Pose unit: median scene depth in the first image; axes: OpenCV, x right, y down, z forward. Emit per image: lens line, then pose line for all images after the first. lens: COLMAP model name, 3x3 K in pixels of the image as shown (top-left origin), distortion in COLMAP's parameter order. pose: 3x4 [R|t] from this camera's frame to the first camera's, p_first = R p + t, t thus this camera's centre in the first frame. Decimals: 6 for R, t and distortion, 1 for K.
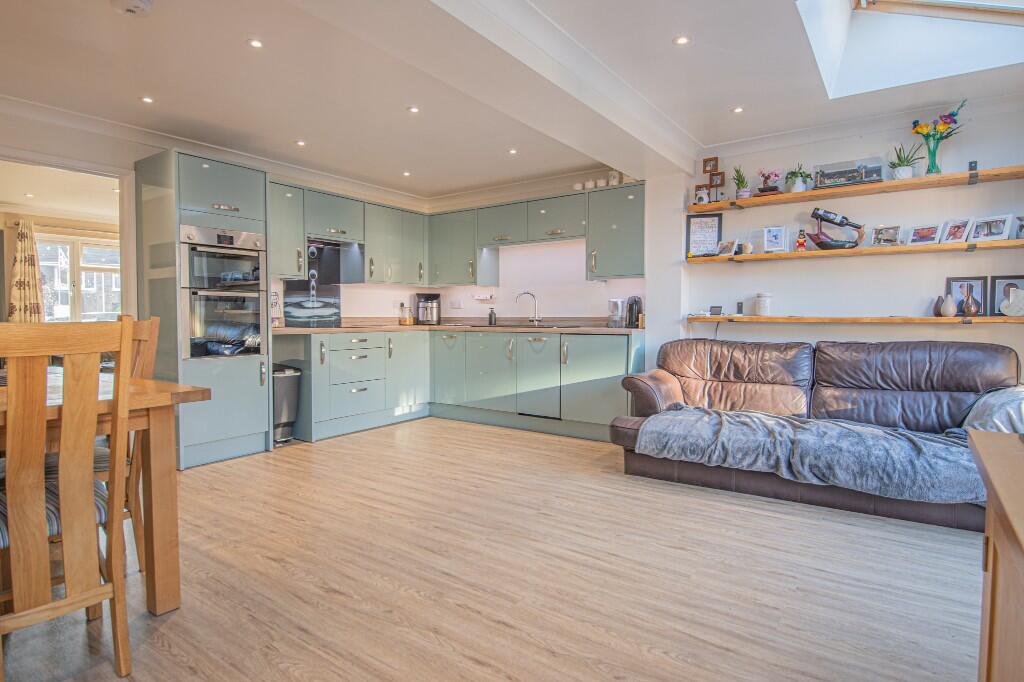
lens RADIAL K [[553.2, 0, 514.2], [0, 553.2, 336.9], [0, 0, 1]] dist [0.029726, -0.001012]
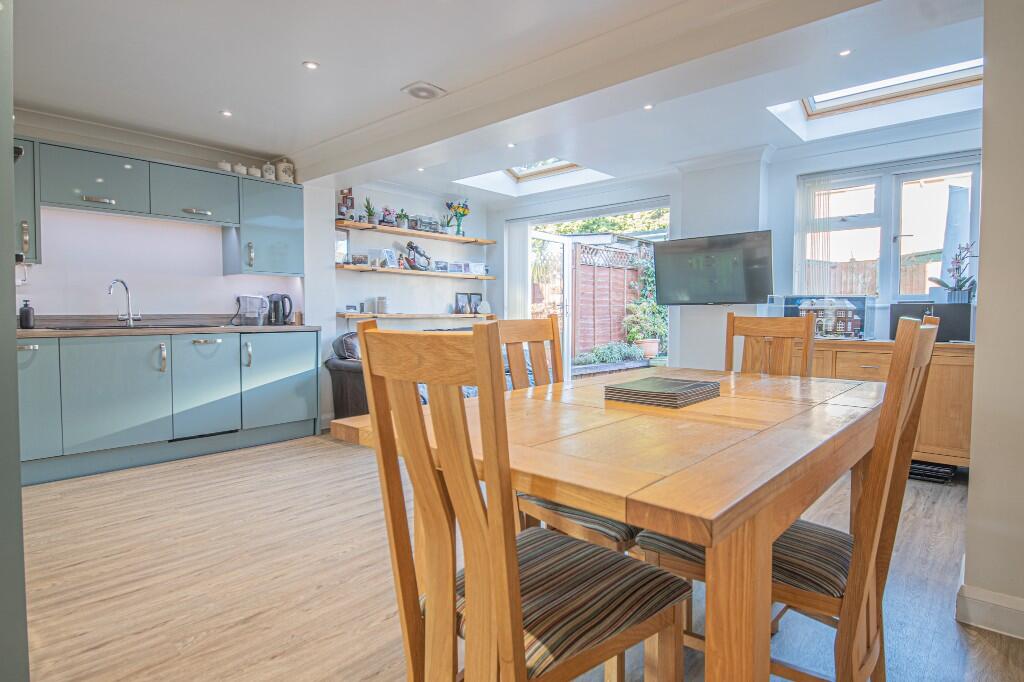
lens RADIAL K [[553.2, 0, 514.2], [0, 553.2, 336.9], [0, 0, 1]] dist [0.029726, -0.001012]
pose [[0.109690, -0.041489, 0.993100, -0.999784], [0.038640, 0.998551, 0.037449, -0.021928], [-0.993214, 0.034266, 0.111134, 0.623626]]
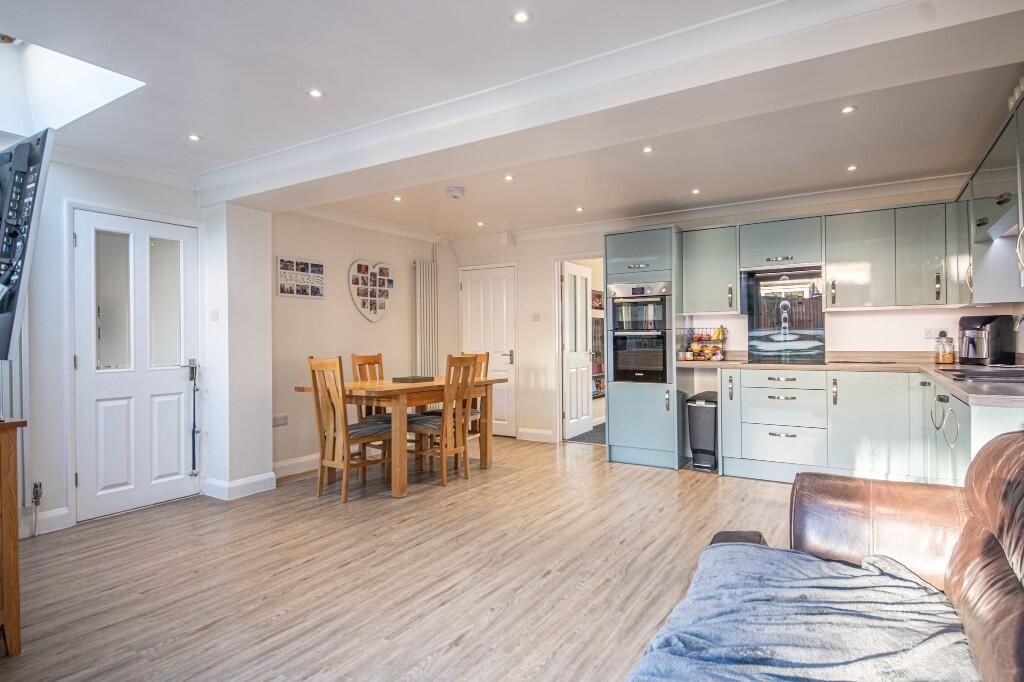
lens RADIAL K [[553.2, 0, 514.2], [0, 553.2, 336.9], [0, 0, 1]] dist [0.029726, -0.001012]
pose [[0.052894, -0.003417, -0.998594, 0.813381], [-0.028832, 0.999572, -0.004947, -0.060822], [0.998184, 0.029053, 0.052773, 0.723480]]
